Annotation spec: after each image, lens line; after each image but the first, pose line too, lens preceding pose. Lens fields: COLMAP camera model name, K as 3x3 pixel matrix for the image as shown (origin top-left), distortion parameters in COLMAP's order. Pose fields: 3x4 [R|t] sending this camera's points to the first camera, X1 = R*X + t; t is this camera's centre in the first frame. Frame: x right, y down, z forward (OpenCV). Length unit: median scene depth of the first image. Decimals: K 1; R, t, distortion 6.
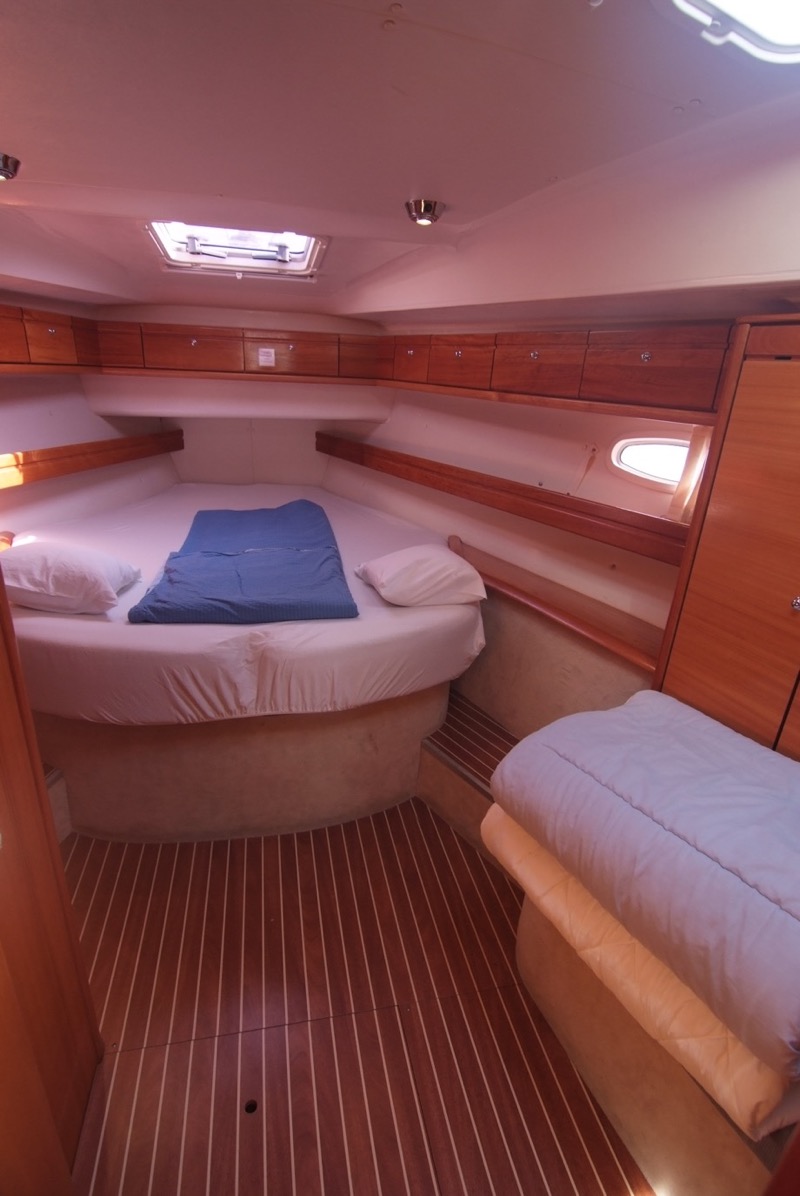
lens RADIAL K [[585.1, 0, 400.0], [0, 585.1, 598.0], [0, 0, 1]] dist [0.001657, -0.024696]
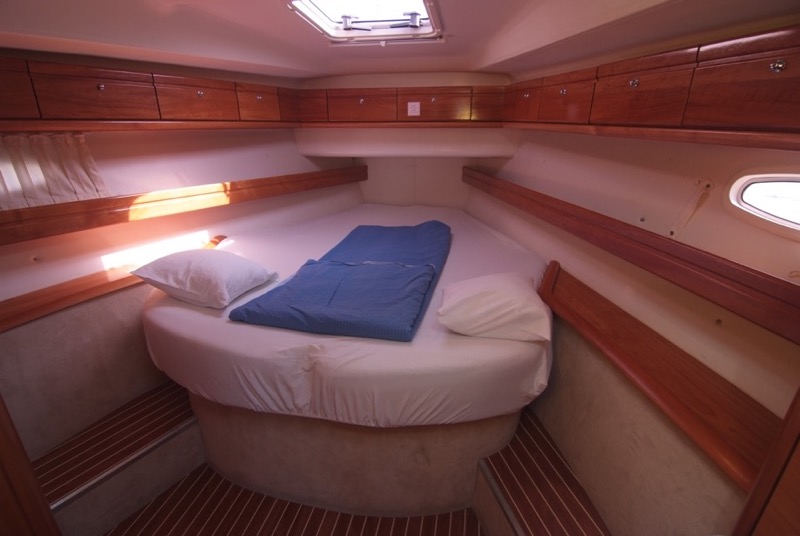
lens RADIAL K [[395.1, 0, 397.7], [0, 395.1, 271.0], [0, 0, 1]] dist [-0.010420, -0.007841]
pose [[0.917164, 0.094780, -0.387075, 0.144038], [-0.101276, 0.994852, 0.003631, -0.080888], [0.385427, 0.035872, 0.922041, 0.280056]]
